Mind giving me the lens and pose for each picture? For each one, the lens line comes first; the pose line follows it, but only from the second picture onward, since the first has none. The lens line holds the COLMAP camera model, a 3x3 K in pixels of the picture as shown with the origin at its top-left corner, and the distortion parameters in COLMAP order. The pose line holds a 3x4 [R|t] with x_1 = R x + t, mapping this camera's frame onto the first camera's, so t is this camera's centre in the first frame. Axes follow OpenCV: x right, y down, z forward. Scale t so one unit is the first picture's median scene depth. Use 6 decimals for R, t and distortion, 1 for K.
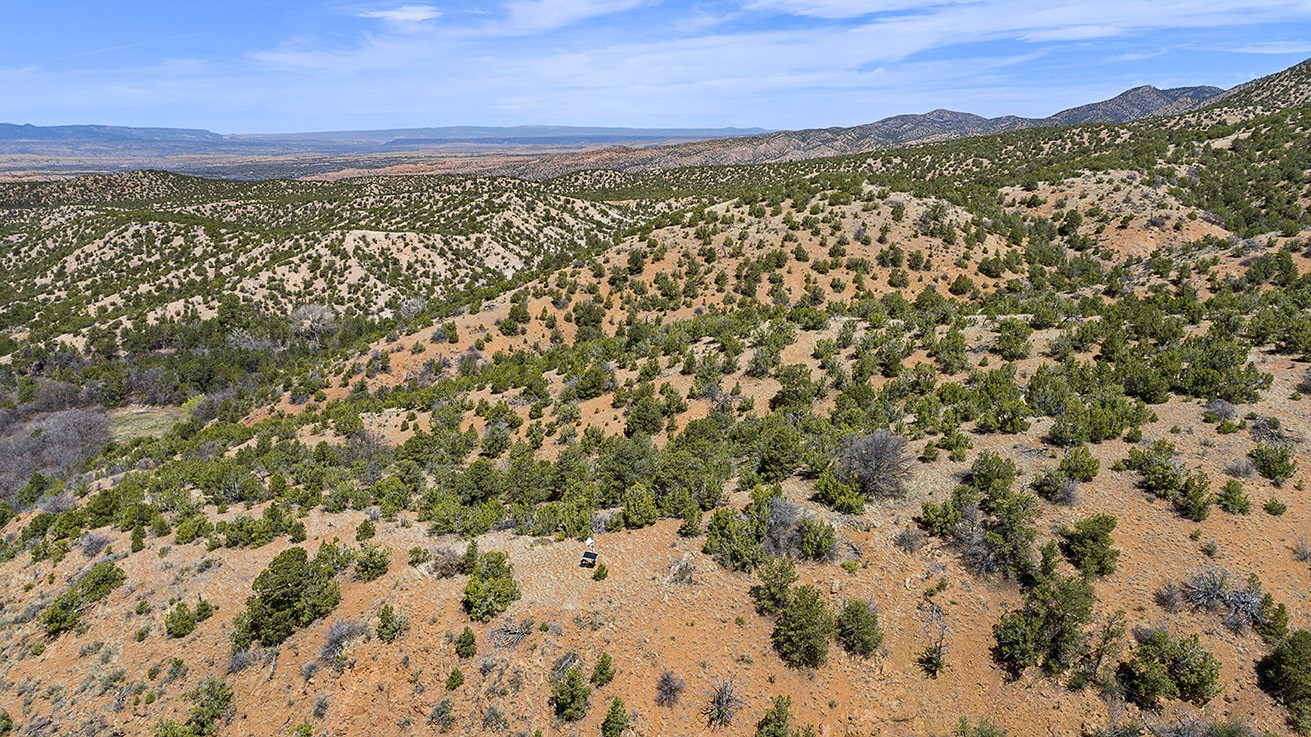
lens RADIAL K [[882.0, 0, 655.5], [0, 882.0, 368.5], [0, 0, 1]] dist [-0.014475, 0.009818]
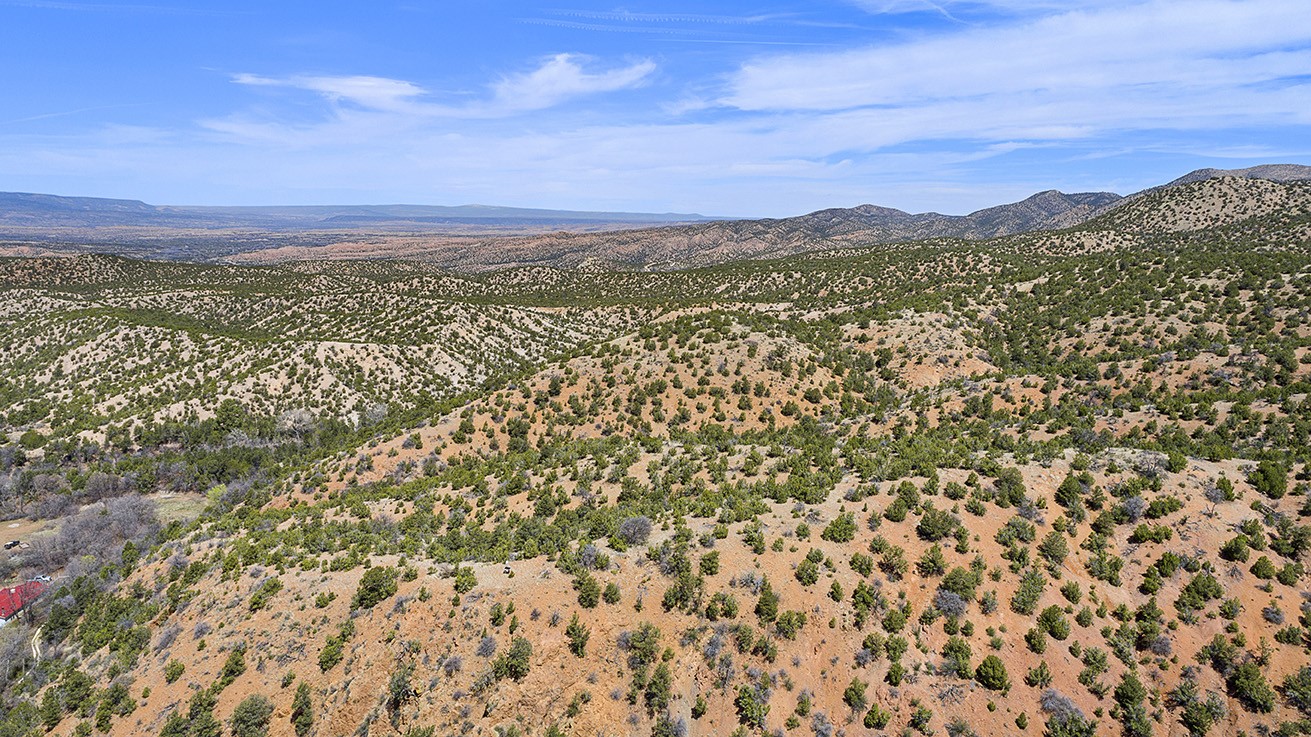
lens RADIAL K [[888.4, 0, 656.1], [0, 888.4, 363.2], [0, 0, 1]] dist [-0.014157, 0.014071]
pose [[0.997482, 0.016207, 0.069041, 0.029094], [-0.009523, 0.995329, -0.096069, -0.021687], [-0.070276, 0.095170, 0.992977, -0.280370]]
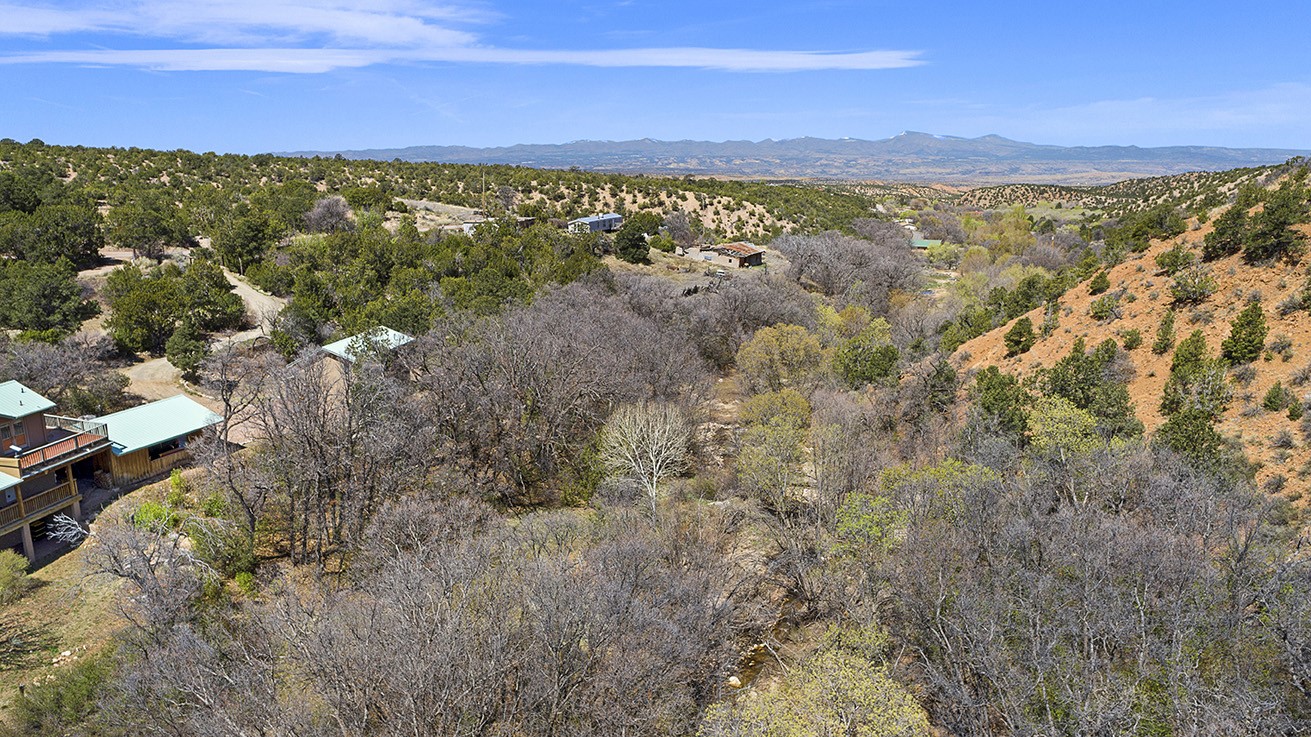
lens RADIAL K [[888.4, 0, 656.1], [0, 888.4, 363.2], [0, 0, 1]] dist [-0.014157, 0.014071]
pose [[0.469494, 0.196752, -0.860734, -0.004565], [-0.226210, 0.969122, 0.098140, 0.164223], [0.853466, 0.148630, 0.499505, -0.118963]]
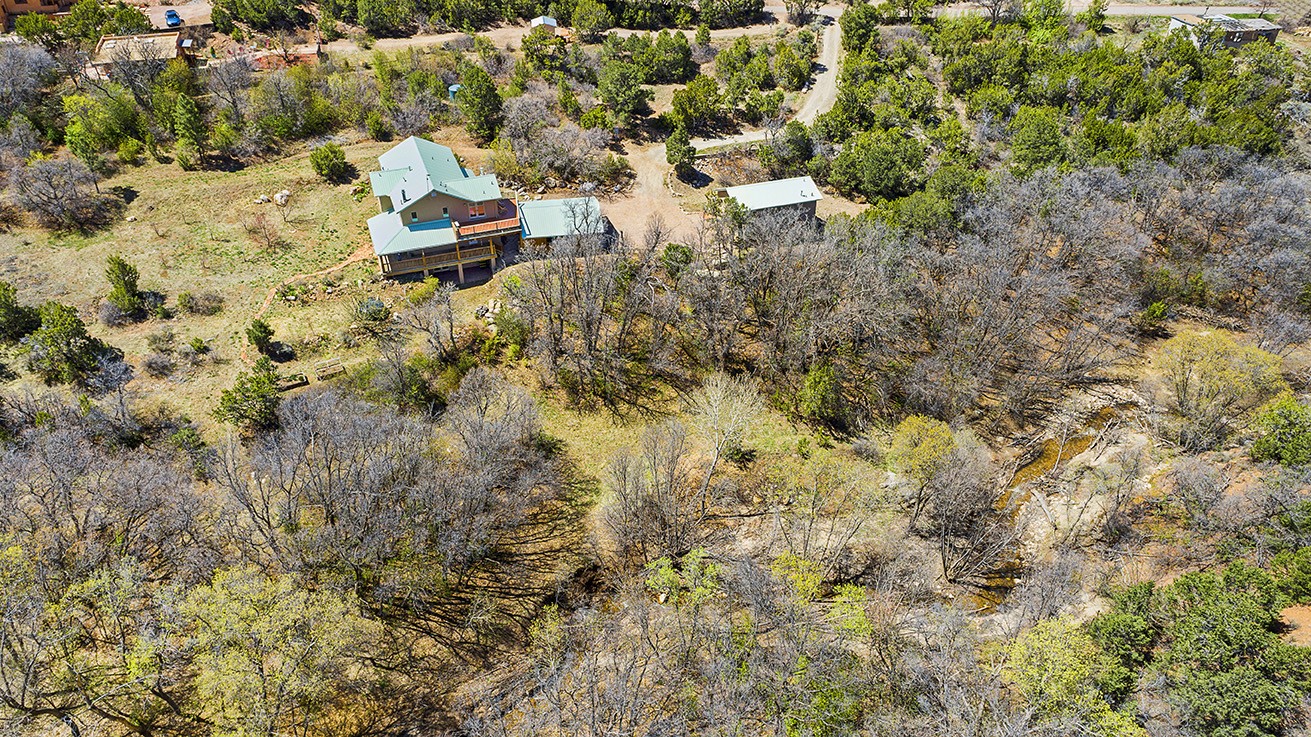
lens RADIAL K [[888.4, 0, 656.1], [0, 888.4, 363.2], [0, 0, 1]] dist [-0.014157, 0.014071]
pose [[-0.492552, 0.511591, -0.704037, -0.000829], [-0.238203, 0.698832, 0.674458, 0.040345], [0.837050, 0.499909, -0.222349, 0.008086]]
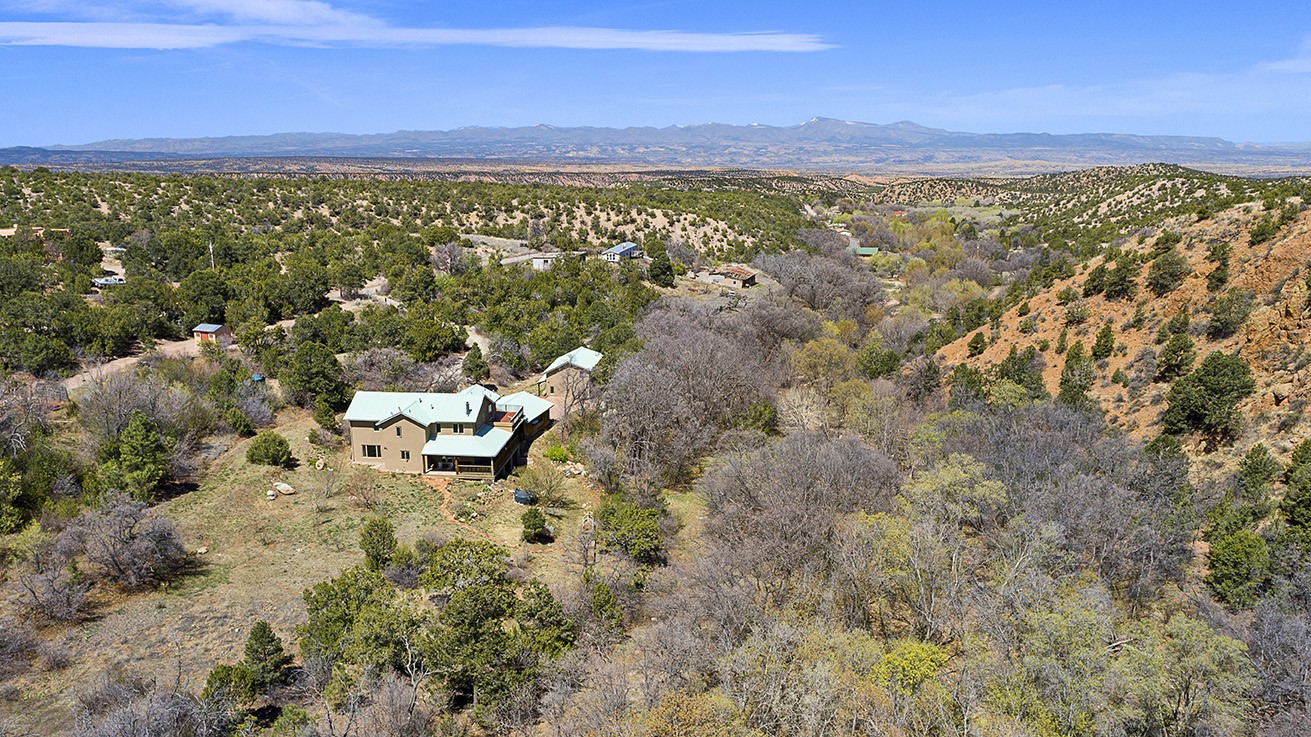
lens RADIAL K [[960.5, 0, 659.3], [0, 960.5, 366.0], [0, 0, 1]] dist [-0.004561, 0.005350]
pose [[0.563188, 0.183354, -0.805729, 0.115188], [-0.211023, 0.974654, 0.074295, 0.166253], [0.798929, 0.128186, 0.587606, -0.303738]]
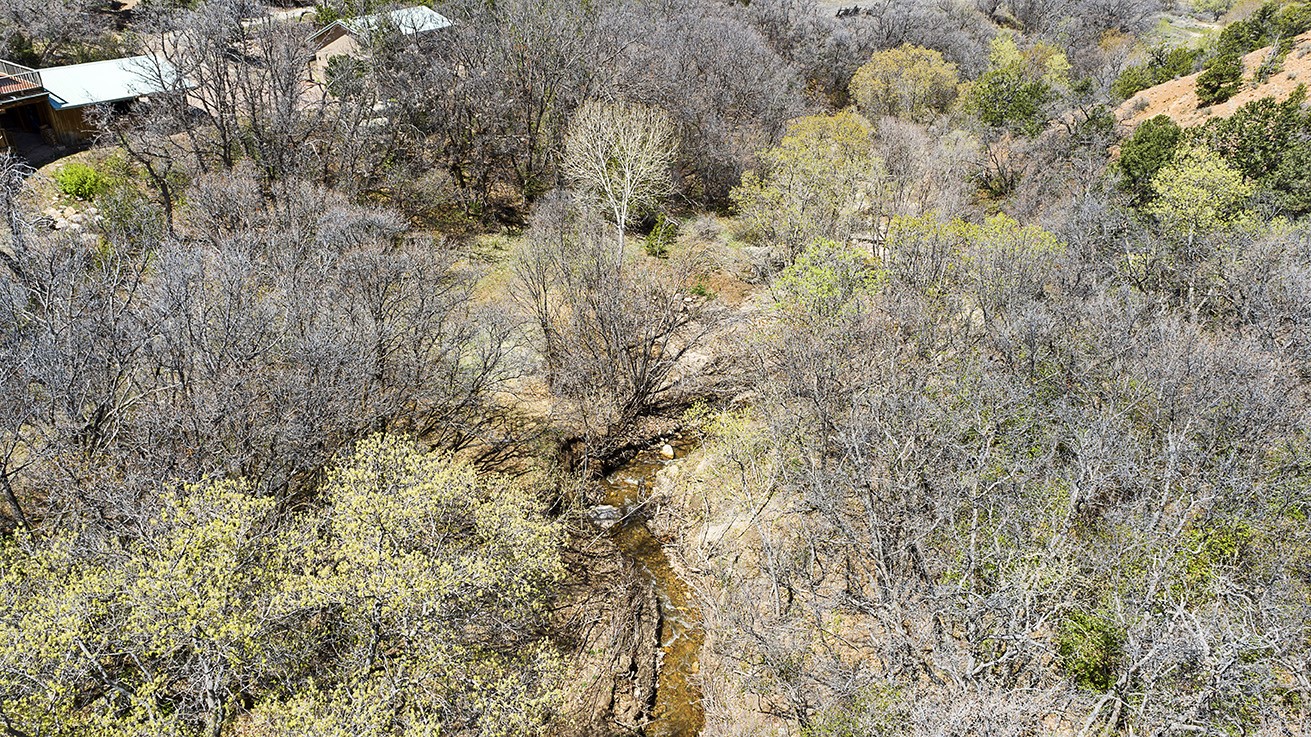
lens RADIAL K [[888.4, 0, 656.1], [0, 888.4, 363.2], [0, 0, 1]] dist [-0.014157, 0.014071]
pose [[0.241133, 0.479133, -0.843971, -0.019538], [-0.281037, 0.866845, 0.411823, 0.166716], [0.928910, 0.137883, 0.343679, -0.063964]]
